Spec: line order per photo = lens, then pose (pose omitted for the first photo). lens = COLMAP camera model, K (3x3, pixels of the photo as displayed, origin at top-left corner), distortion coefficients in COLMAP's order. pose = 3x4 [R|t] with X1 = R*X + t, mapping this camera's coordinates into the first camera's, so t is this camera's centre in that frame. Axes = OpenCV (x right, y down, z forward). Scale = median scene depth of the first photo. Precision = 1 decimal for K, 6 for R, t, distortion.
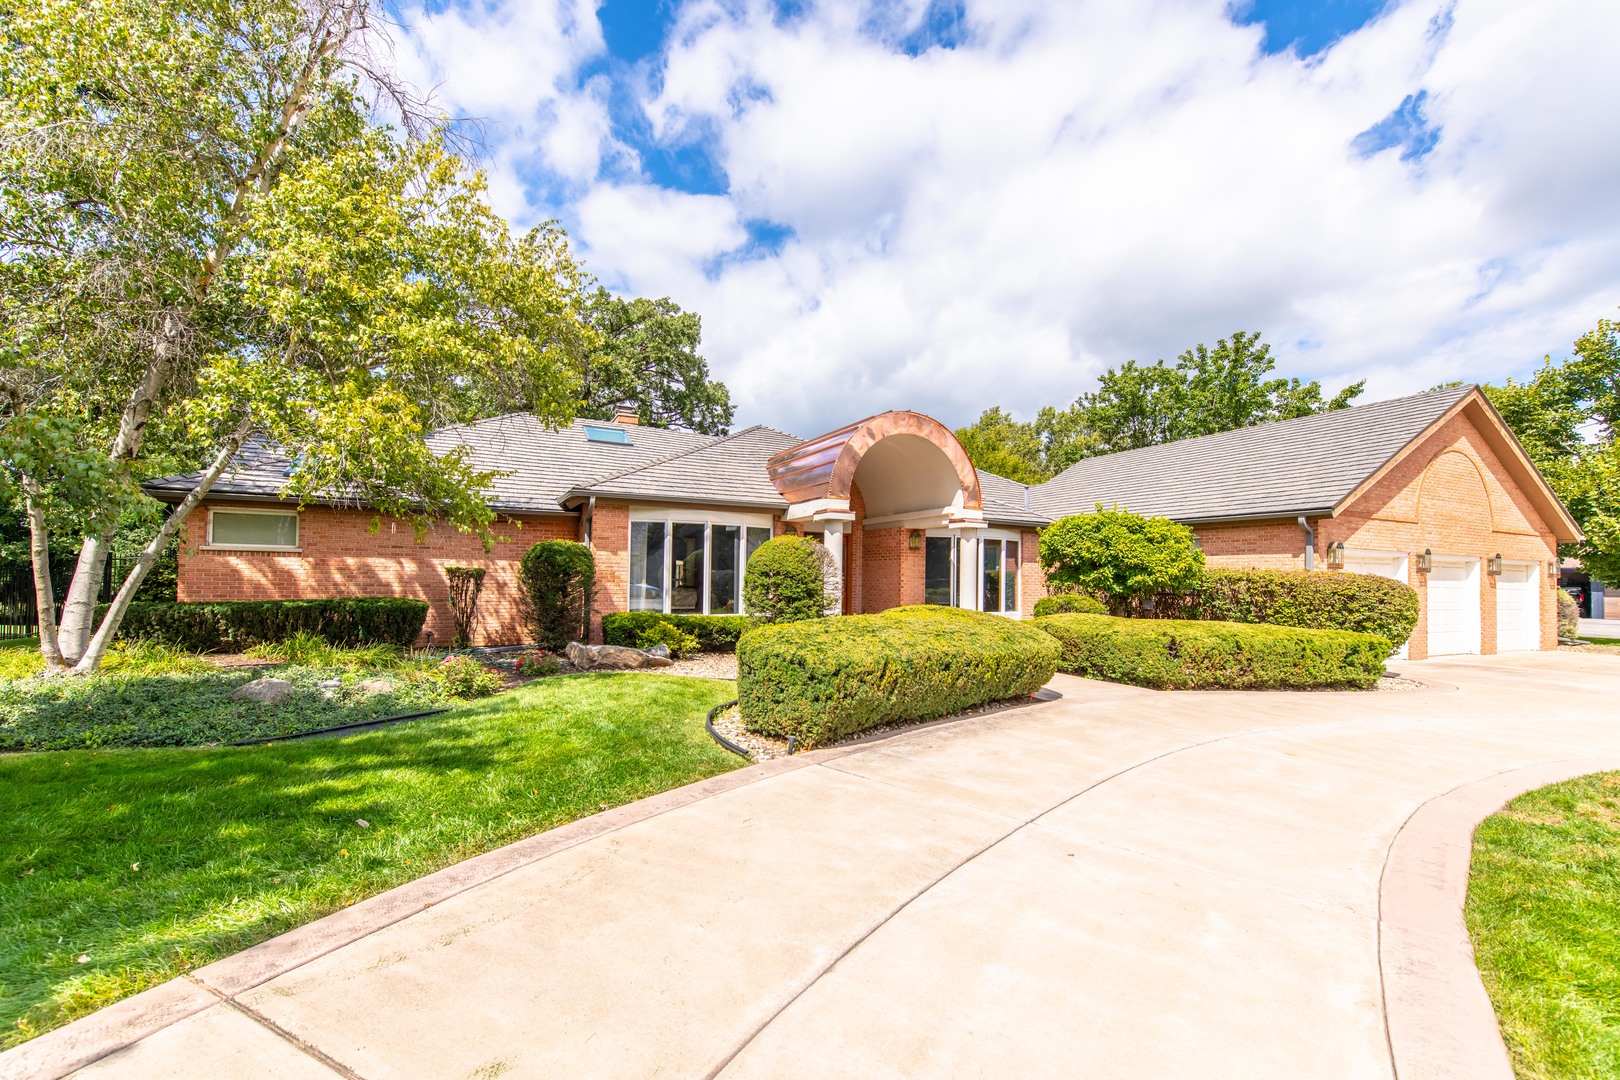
lens RADIAL K [[650.3, 0, 807.8], [0, 650.3, 542.9], [0, 0, 1]] dist [0.013710, 0.000141]
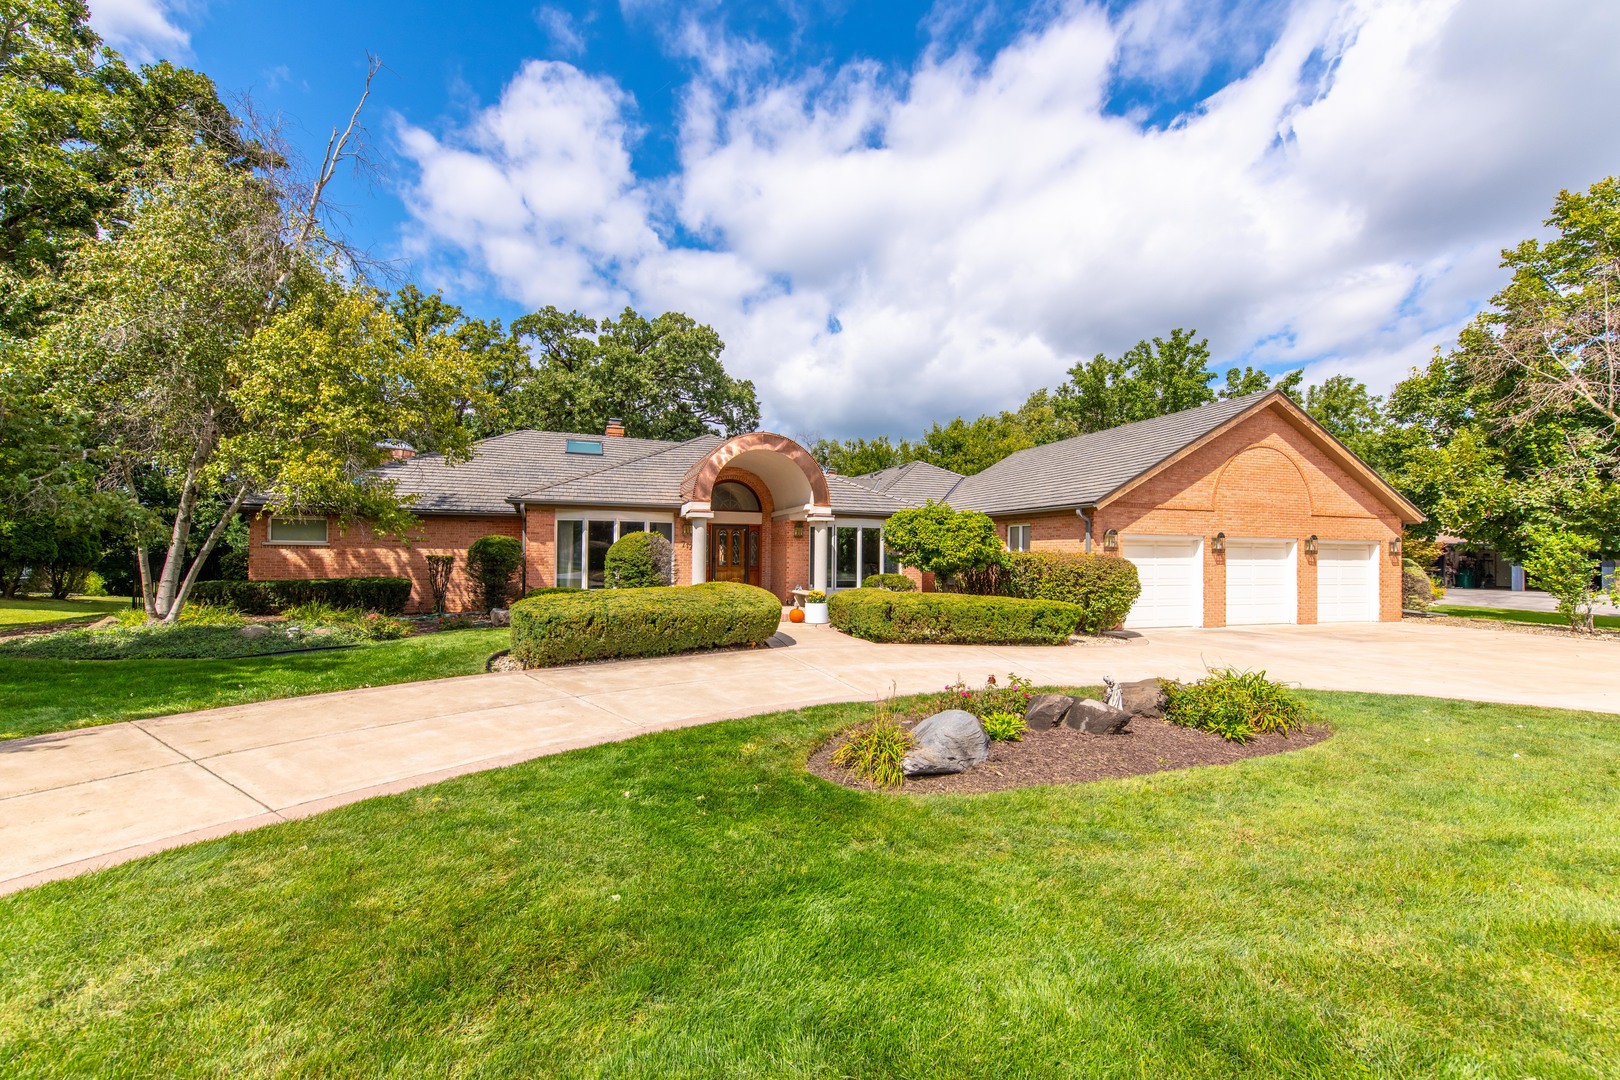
lens RADIAL K [[650.3, 0, 839.1], [0, 650.3, 526.7], [0, 0, 1]] dist [0.013710, 0.000141]
pose [[0.993144, -0.011135, -0.116369, 0.461373], [0.012259, 0.999885, 0.008948, -0.023835], [0.116256, -0.010314, 0.993166, -0.269898]]
